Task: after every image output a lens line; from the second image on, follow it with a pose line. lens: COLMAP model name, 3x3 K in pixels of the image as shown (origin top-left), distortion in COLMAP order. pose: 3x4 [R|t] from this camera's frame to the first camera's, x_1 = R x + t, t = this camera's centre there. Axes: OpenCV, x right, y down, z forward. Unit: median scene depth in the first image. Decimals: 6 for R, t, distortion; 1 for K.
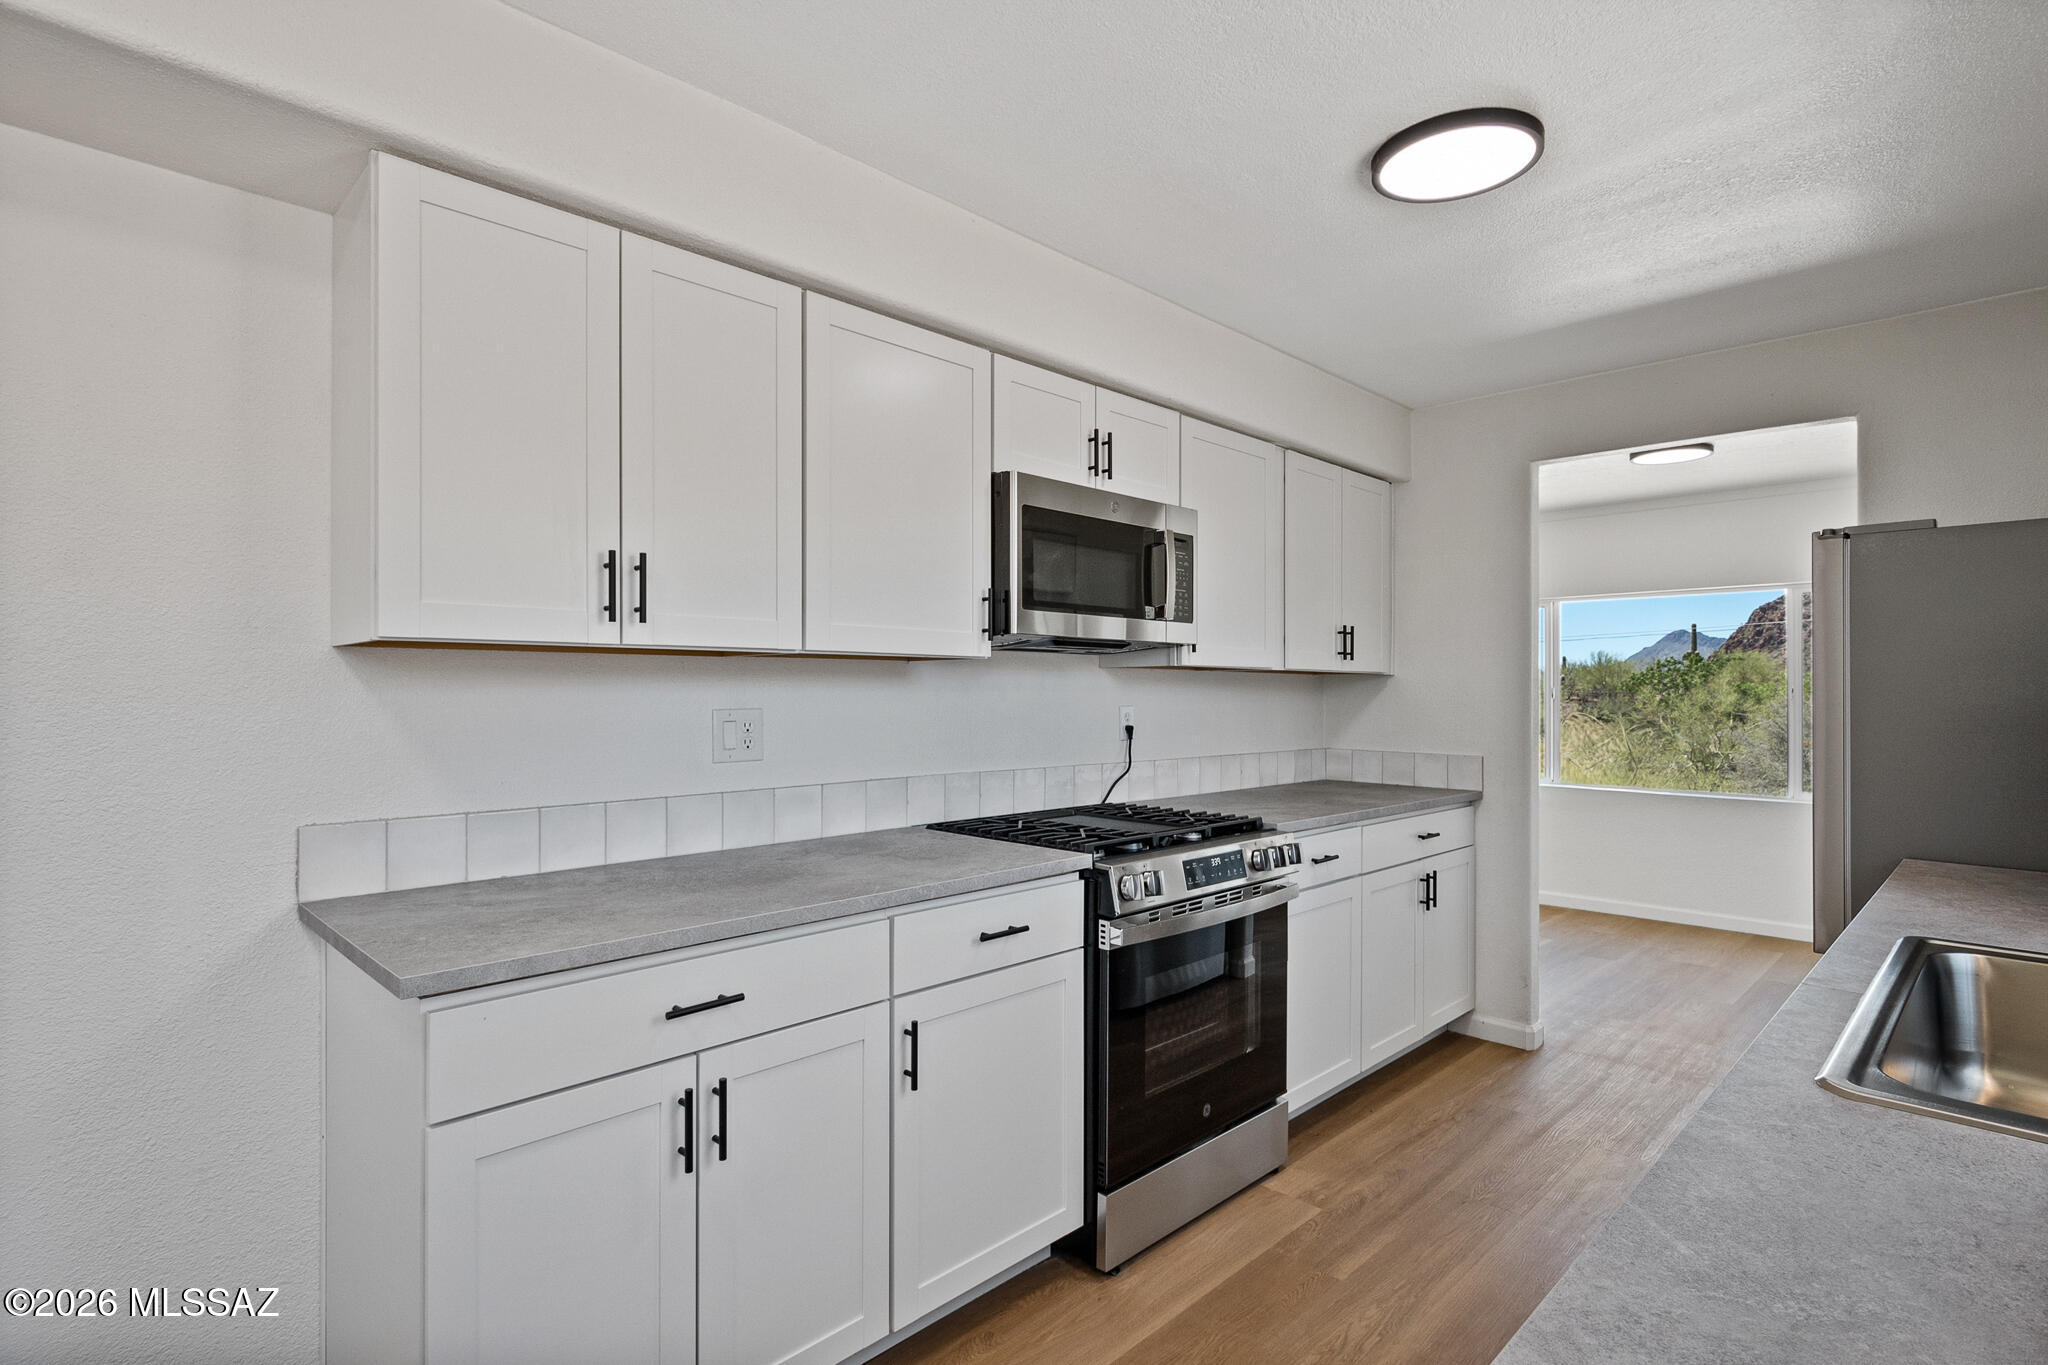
lens RADIAL K [[999.6, 0, 1032.4], [0, 999.6, 687.0], [0, 0, 1]] dist [0.000324, -0.000549]
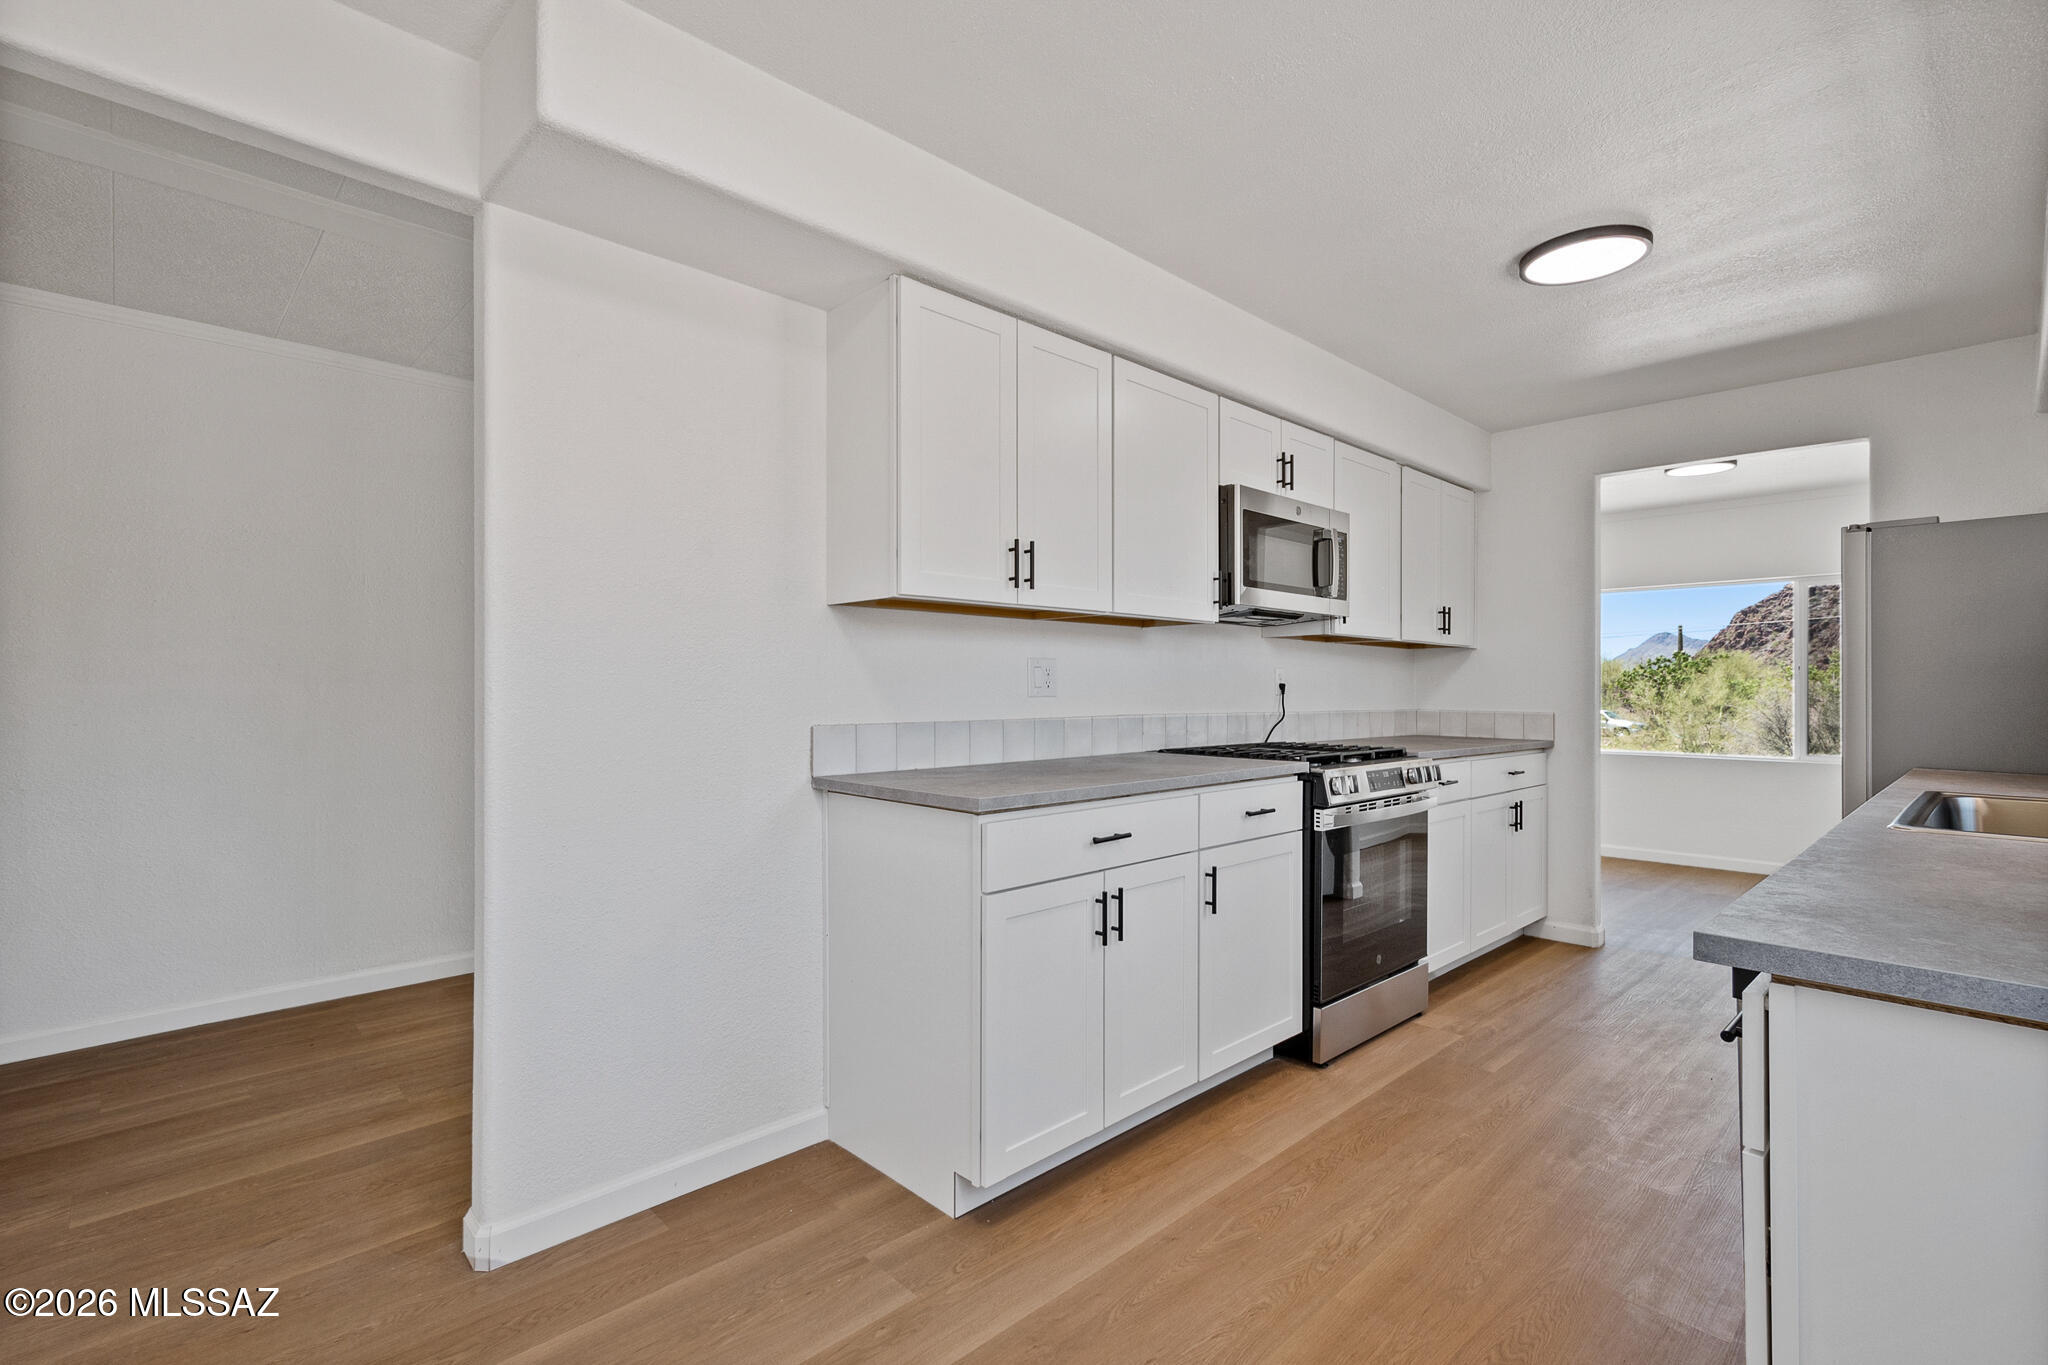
lens RADIAL K [[928.3, 0, 1028.9], [0, 928.3, 686.6], [0, 0, 1]] dist [0.001702, 0.000528]
pose [[0.999683, 0.000560, -0.025190, -0.247747], [-0.000526, 0.999999, 0.001365, 0.052078], [0.025191, -0.001351, 0.999682, -0.243190]]
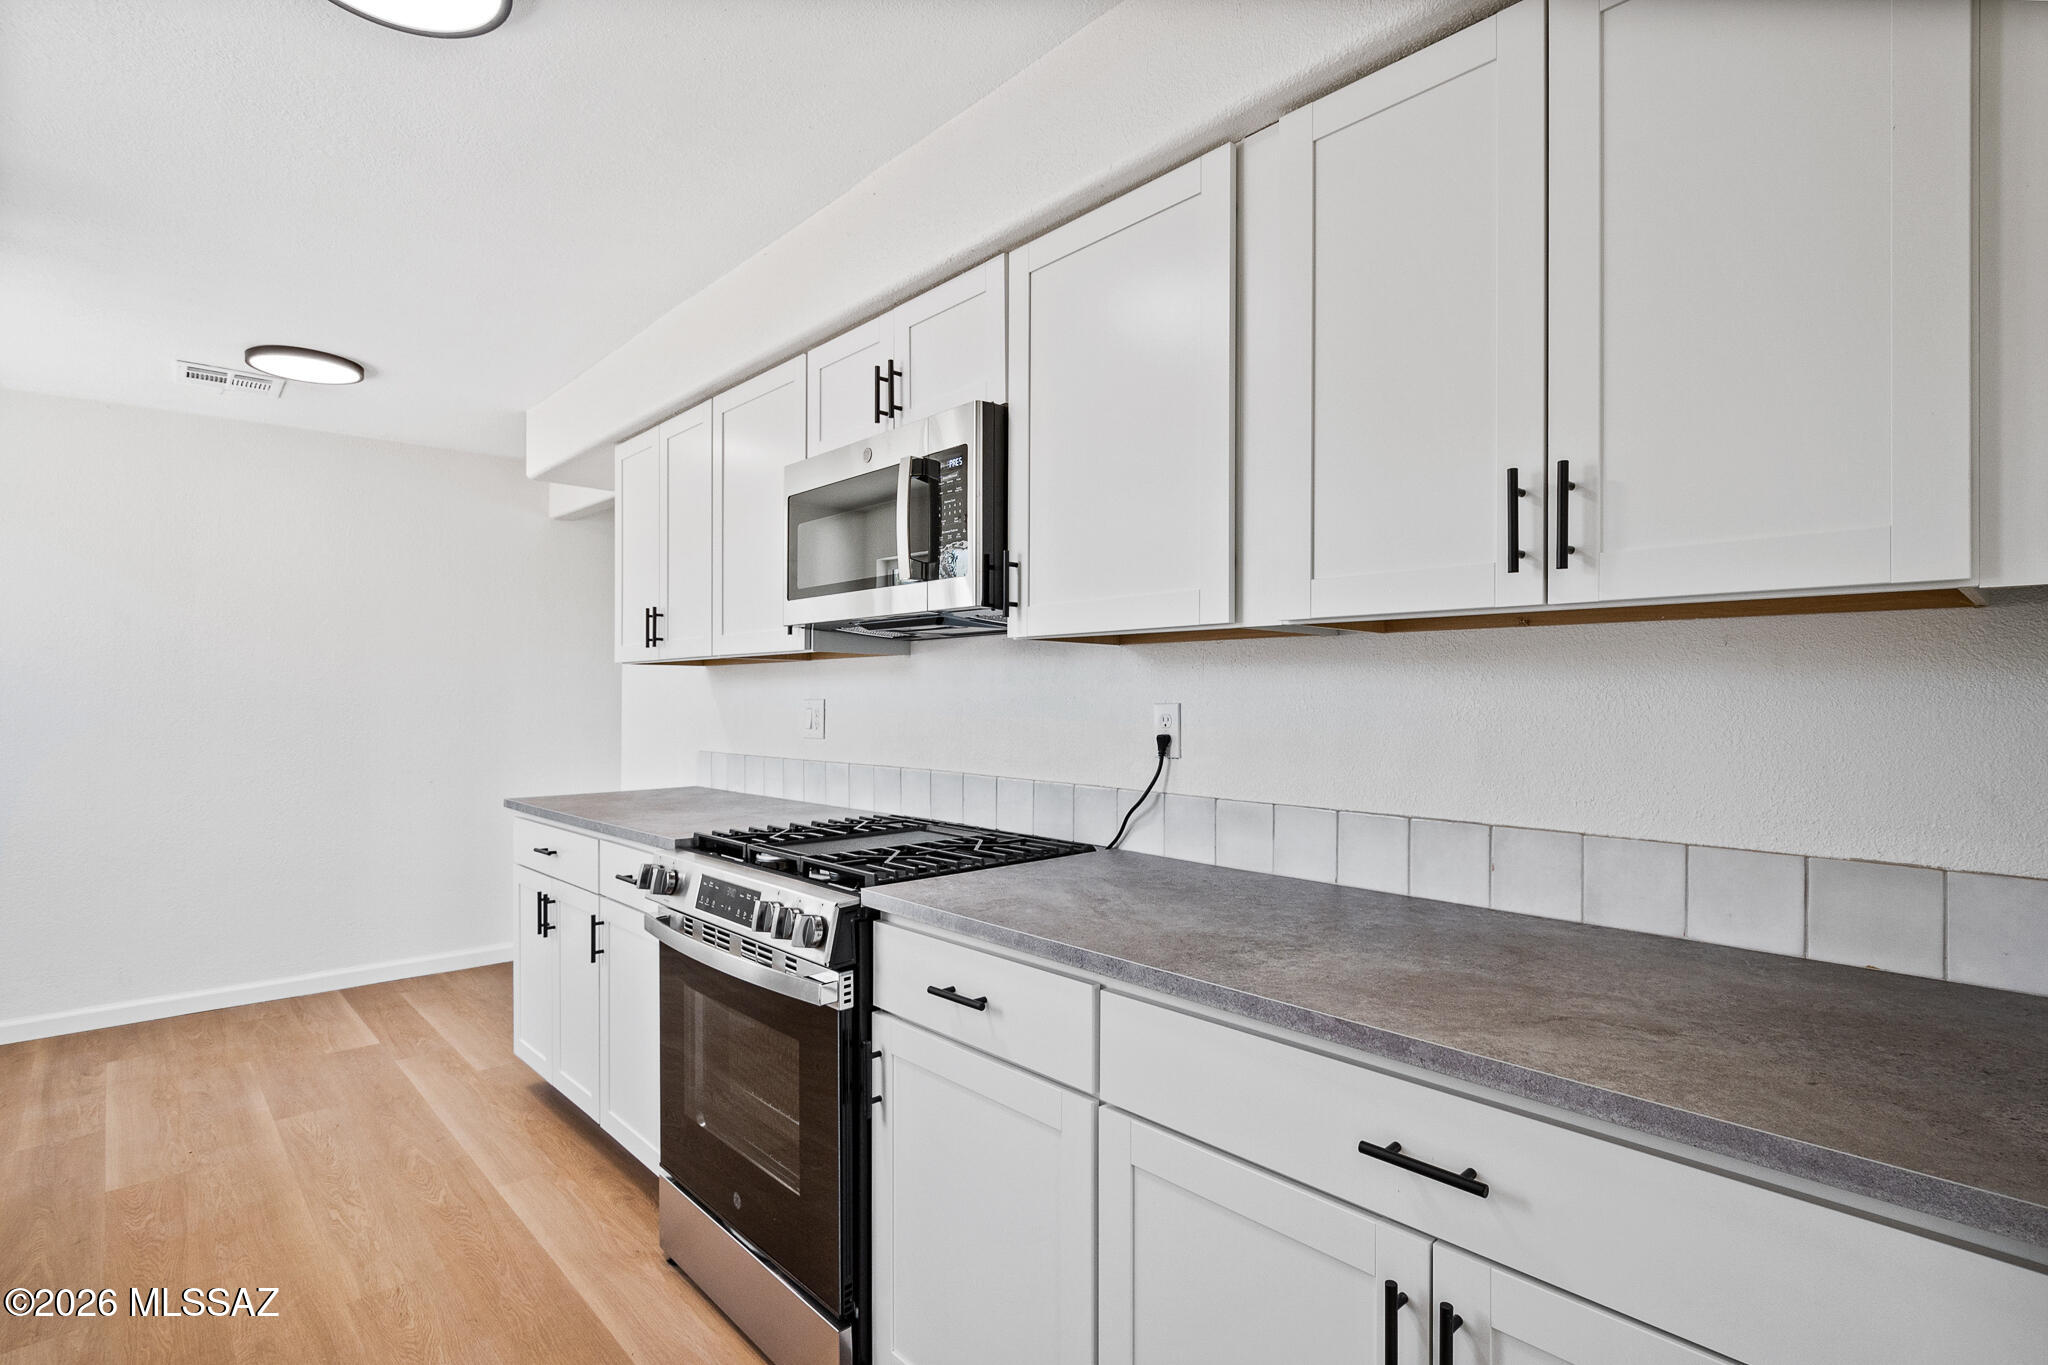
lens RADIAL K [[983.6, 0, 1036.6], [0, 983.6, 689.7], [0, 0, 1]] dist [0.001952, 0.000144]
pose [[-0.028602, -0.006590, -0.999569, 0.900853], [0.004598, 0.999967, -0.006724, 0.018132], [0.999580, -0.004789, -0.028570, 1.185099]]
